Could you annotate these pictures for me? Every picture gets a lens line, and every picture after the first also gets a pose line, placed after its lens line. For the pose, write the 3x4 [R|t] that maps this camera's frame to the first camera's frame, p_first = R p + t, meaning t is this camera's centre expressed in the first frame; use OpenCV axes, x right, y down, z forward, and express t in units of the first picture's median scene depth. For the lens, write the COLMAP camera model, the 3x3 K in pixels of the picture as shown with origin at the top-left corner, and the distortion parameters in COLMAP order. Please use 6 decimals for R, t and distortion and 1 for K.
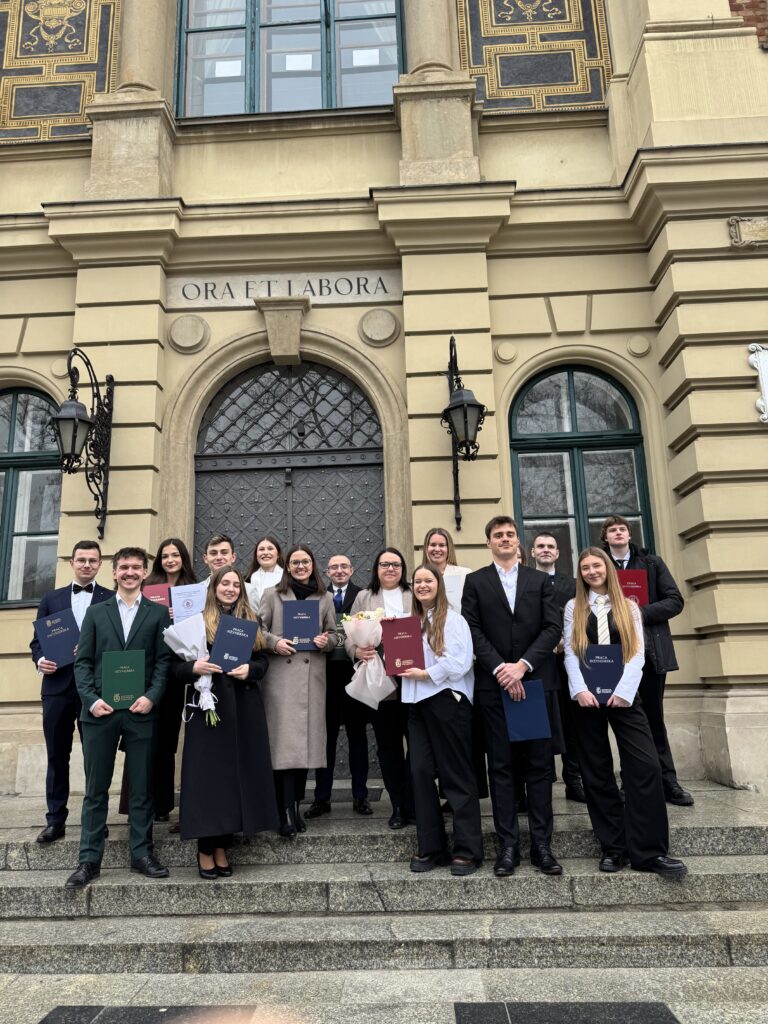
lens RADIAL K [[719.5, 0, 386.0], [0, 719.5, 509.7], [0, 0, 1]] dist [0.035405, -0.037517]
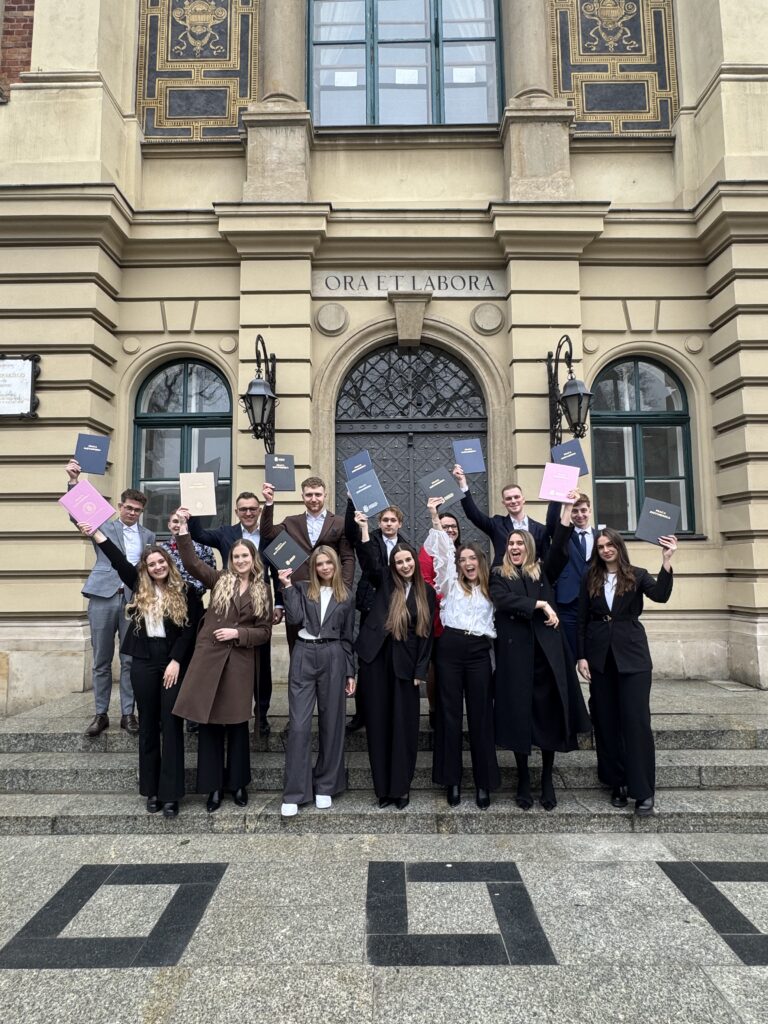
lens RADIAL K [[566.9, 0, 387.6], [0, 566.9, 507.6], [0, 0, 1]] dist [-0.011631, 0.006403]
pose [[0.998985, 0.026180, 0.036653, -0.208333], [-0.030779, 0.990885, 0.131145, -0.057004], [-0.032886, -0.132140, 0.990685, 0.007479]]
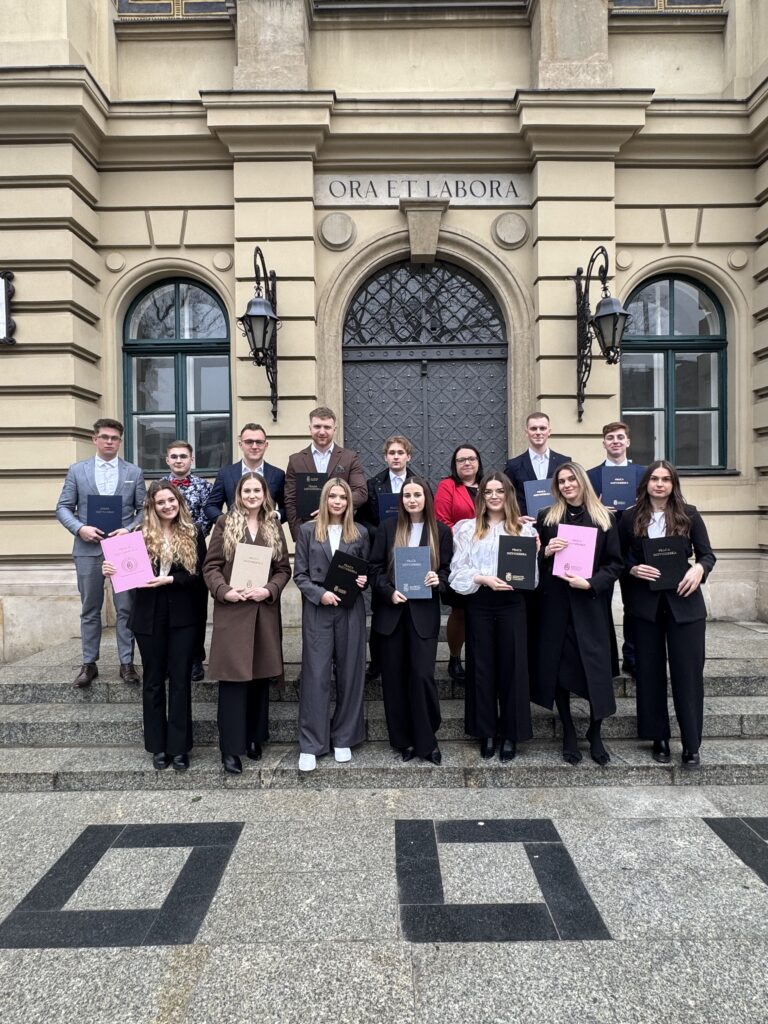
lens RADIAL K [[566.9, 0, 389.7], [0, 566.9, 505.5], [0, 0, 1]] dist [-0.011631, 0.006403]
pose [[0.998875, 0.017824, 0.043949, -0.226864], [-0.027653, 0.971746, 0.234405, -0.042956], [-0.038530, -0.235356, 0.971145, 0.066545]]
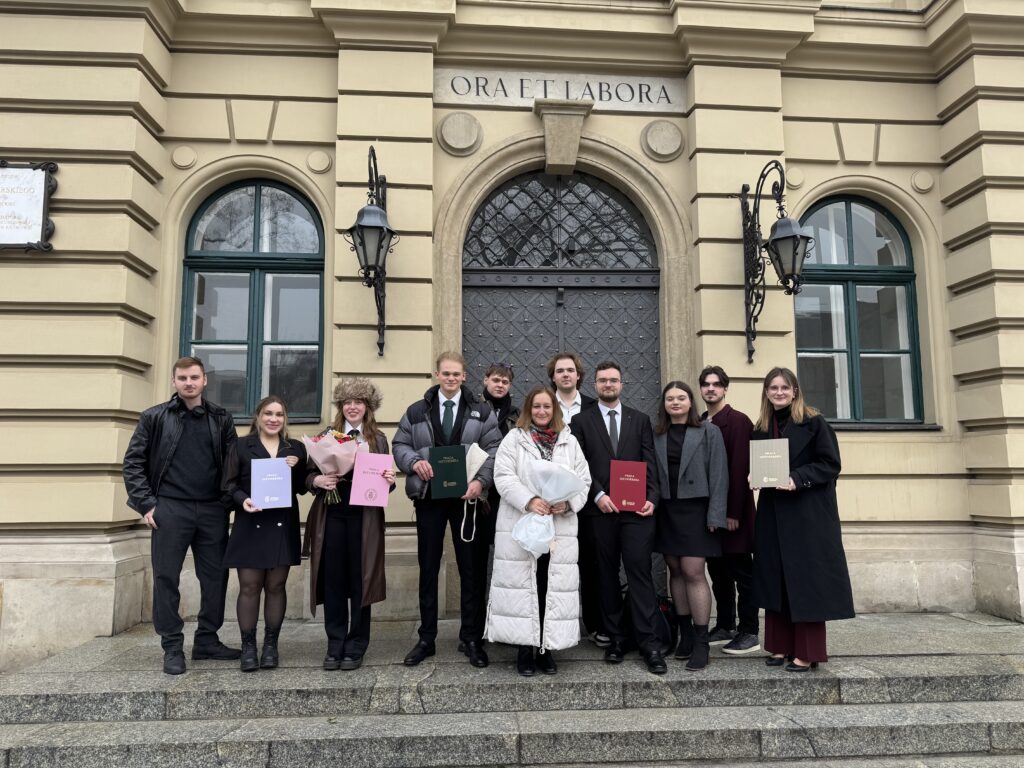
lens RADIAL K [[719.5, 0, 514.8], [0, 719.5, 382.6], [0, 0, 1]] dist [0.035405, -0.037517]
pose [[0.993547, 0.040971, 0.105759, -0.291776], [-0.051969, 0.993278, 0.103427, -0.027401], [-0.100811, -0.108256, 0.988998, 0.048824]]
